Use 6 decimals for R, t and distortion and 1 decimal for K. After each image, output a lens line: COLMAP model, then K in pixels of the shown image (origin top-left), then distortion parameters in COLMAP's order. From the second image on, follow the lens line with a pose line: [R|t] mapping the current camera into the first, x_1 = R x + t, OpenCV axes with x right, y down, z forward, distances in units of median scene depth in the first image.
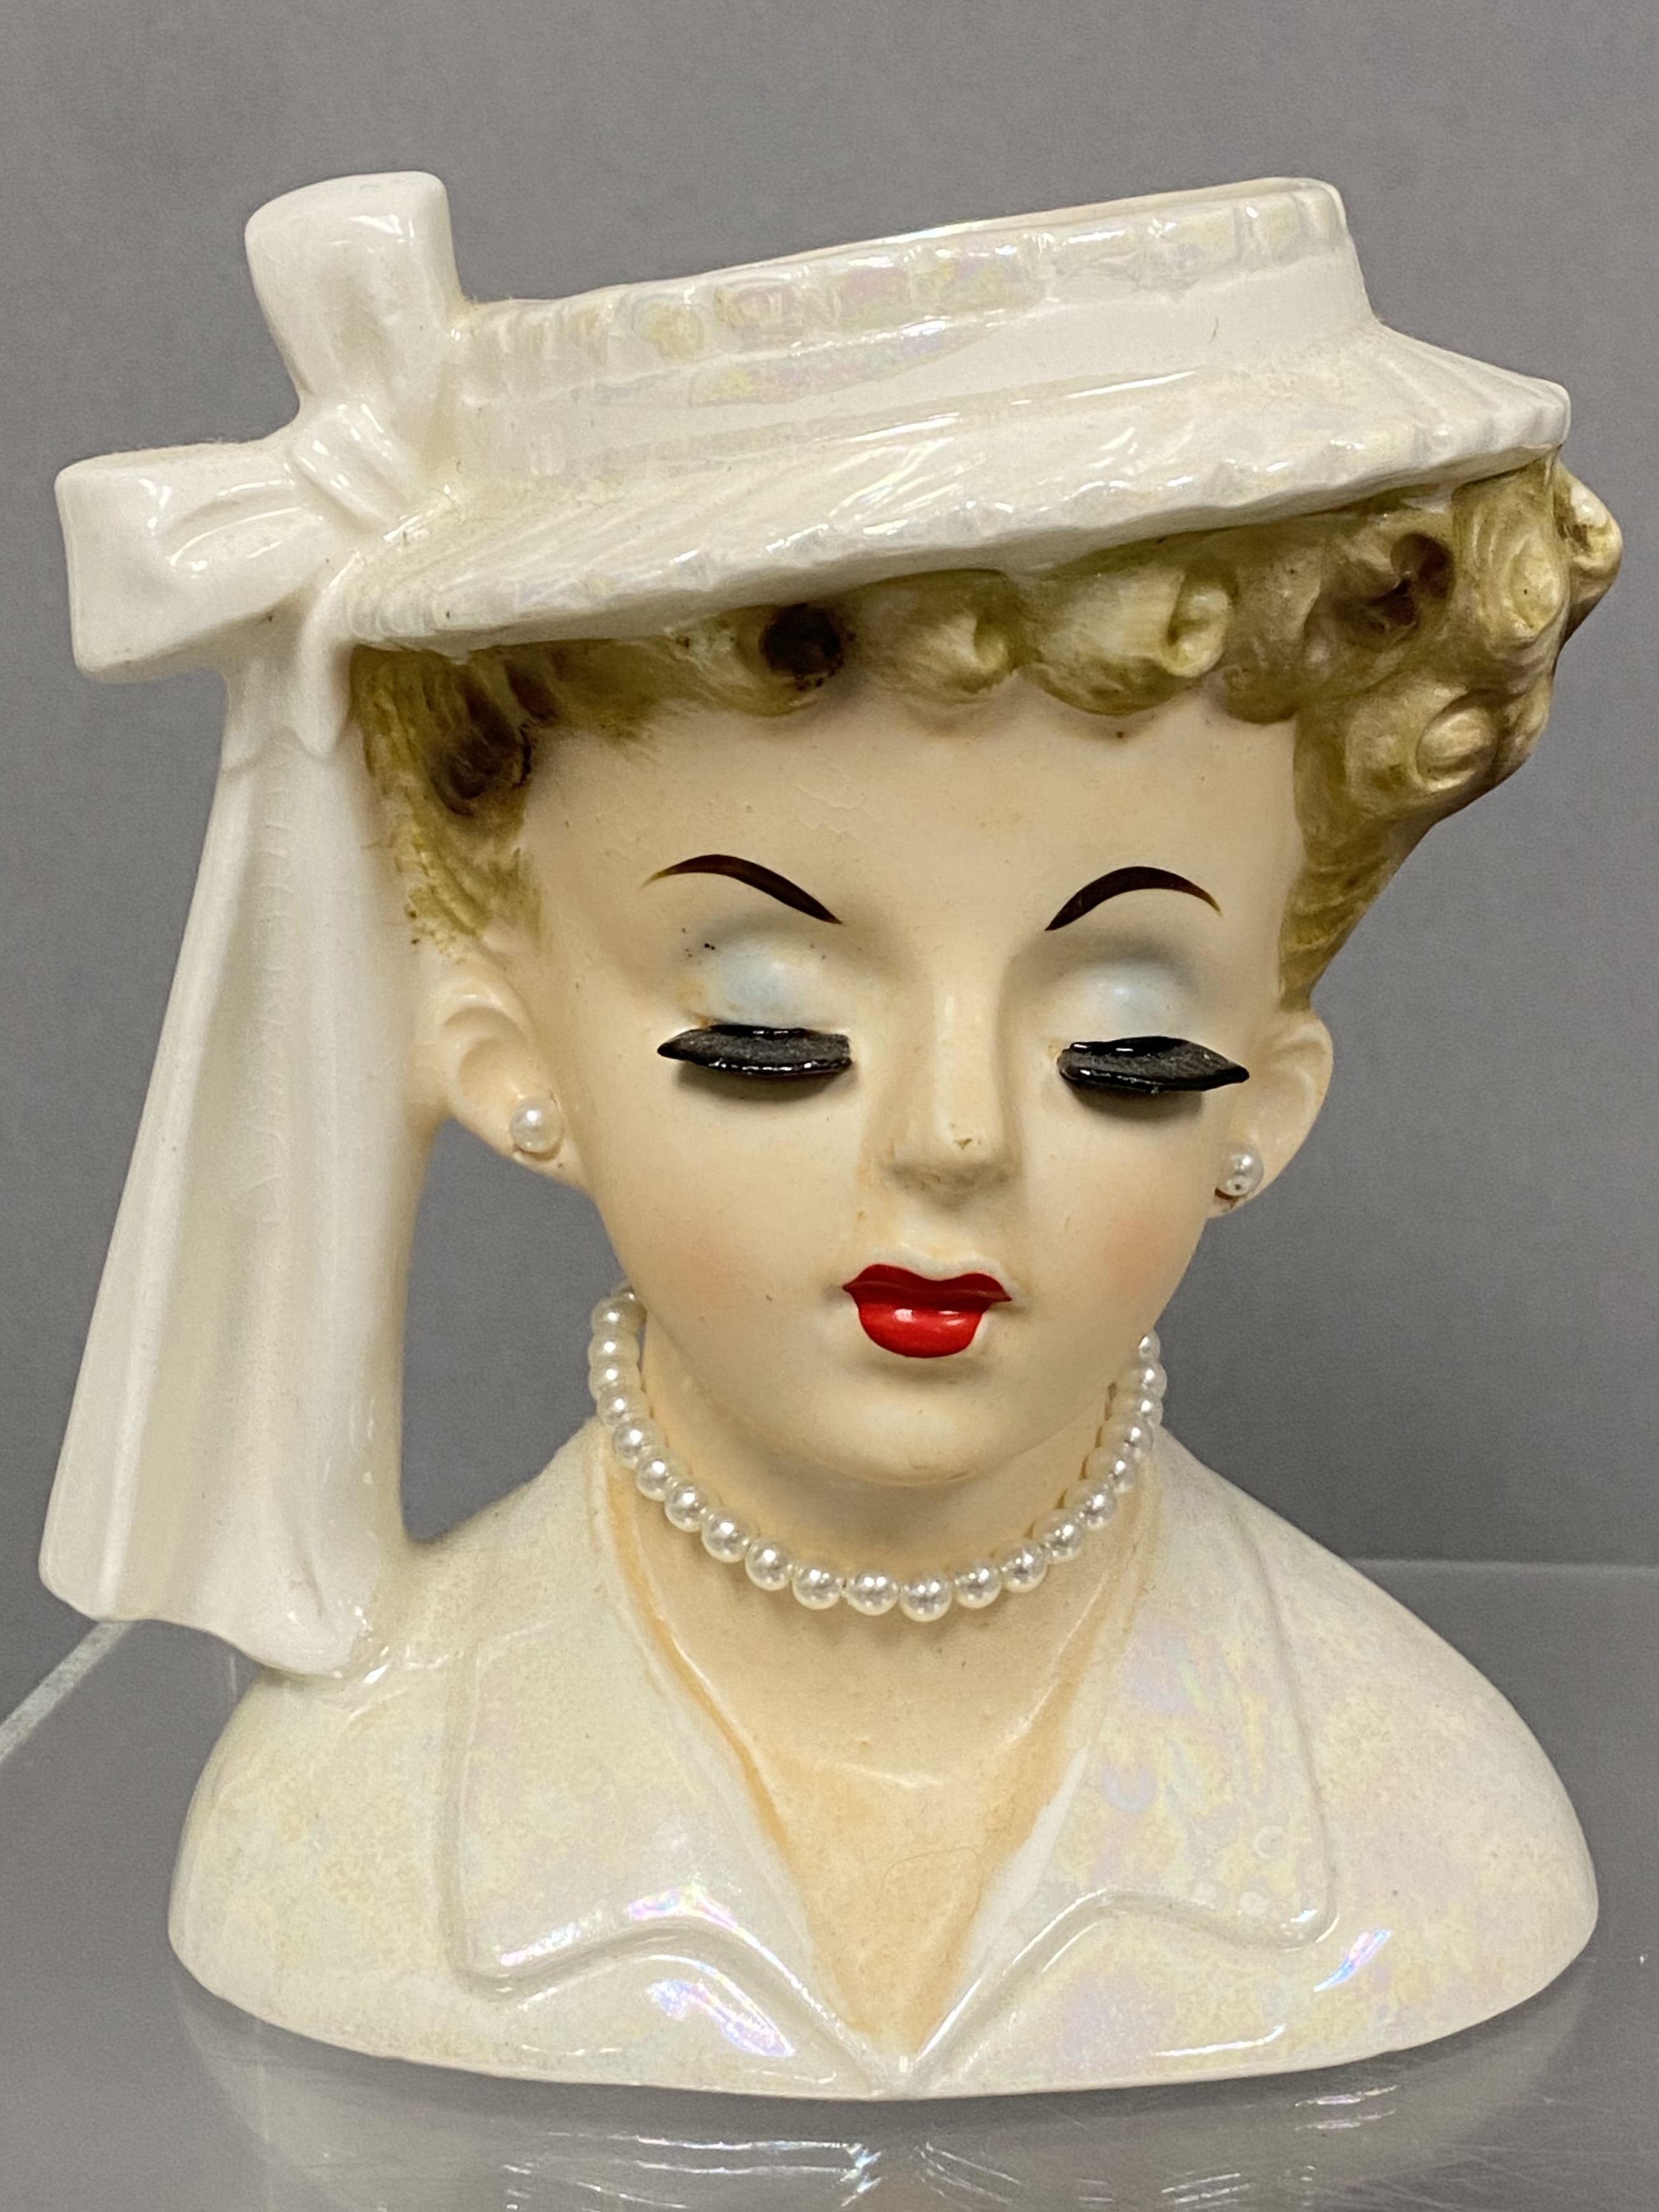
lens RADIAL K [[3709.8, 0, 829.5], [0, 3709.8, 1106.0], [0, 0, 1]] dist [0.162603, -0.105027]
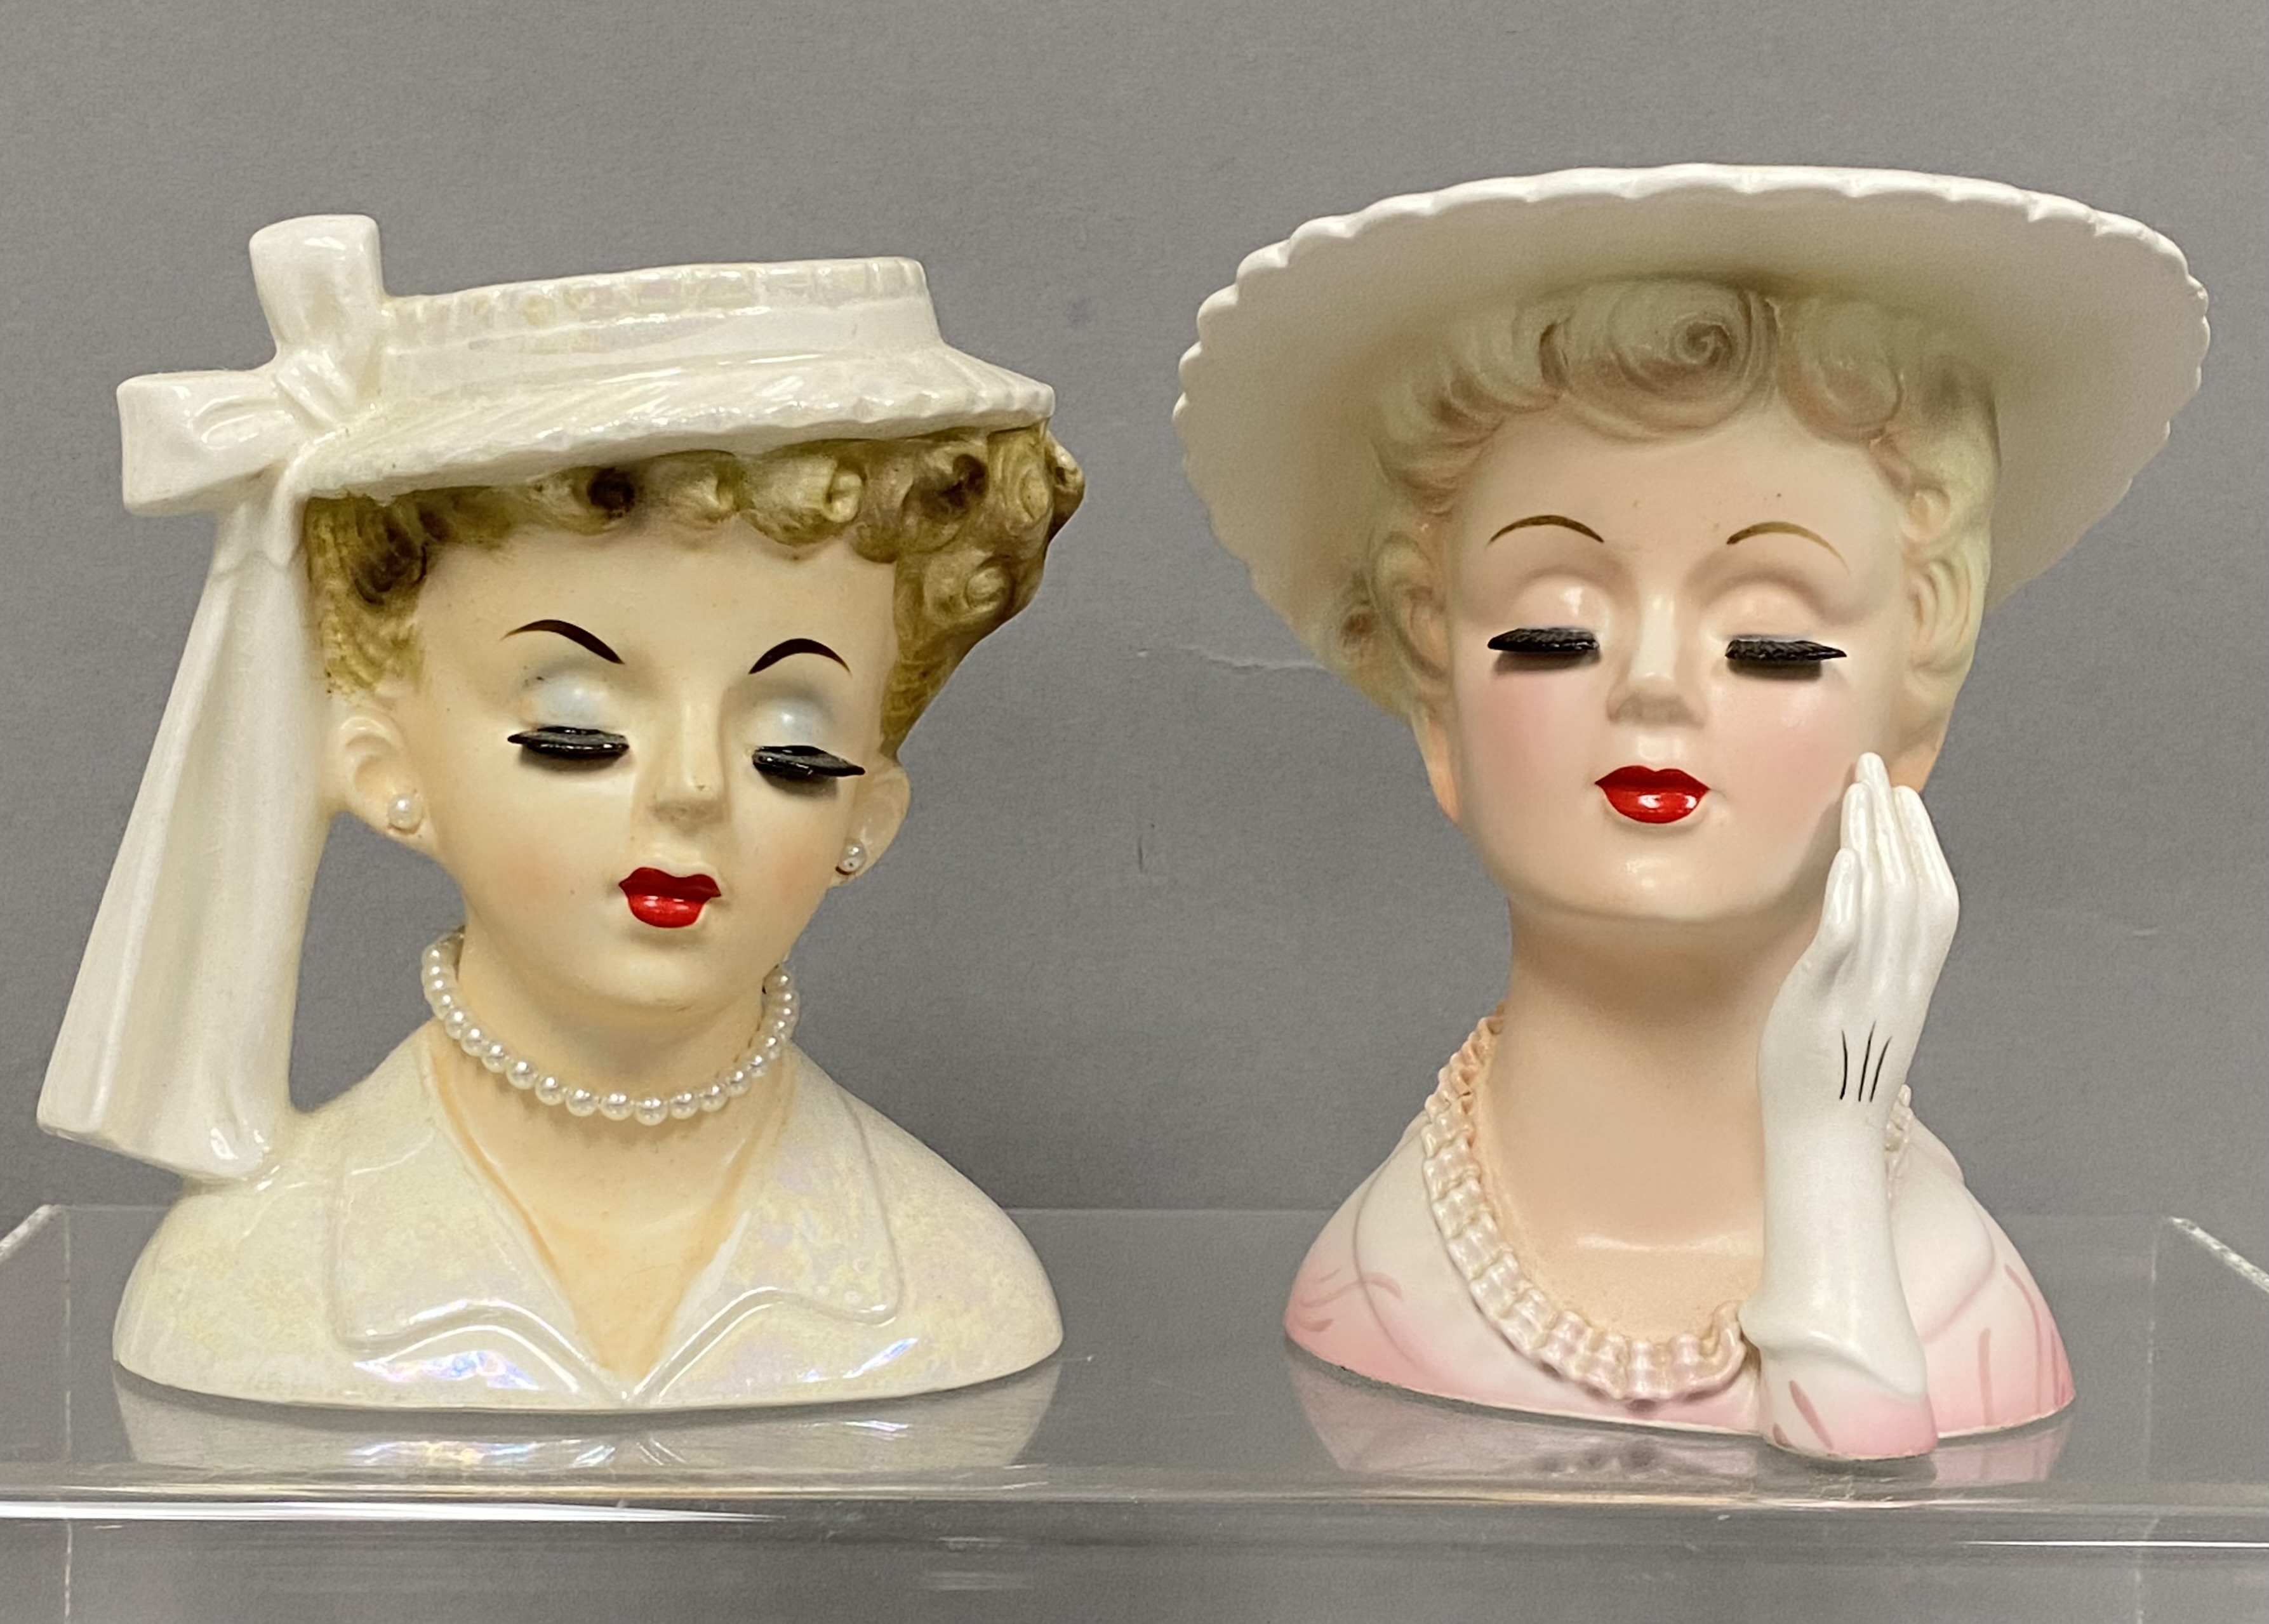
lens RADIAL K [[4132.7, 0, 1134.5], [0, 4132.7, 812.0], [0, 0, 1]] dist [0.151775, -0.104482]
pose [[0.977666, 0.037360, 0.206819, -0.147755], [-0.006860, 0.989222, -0.146264, 0.273211], [-0.210054, 0.141579, 0.967384, -0.794262]]
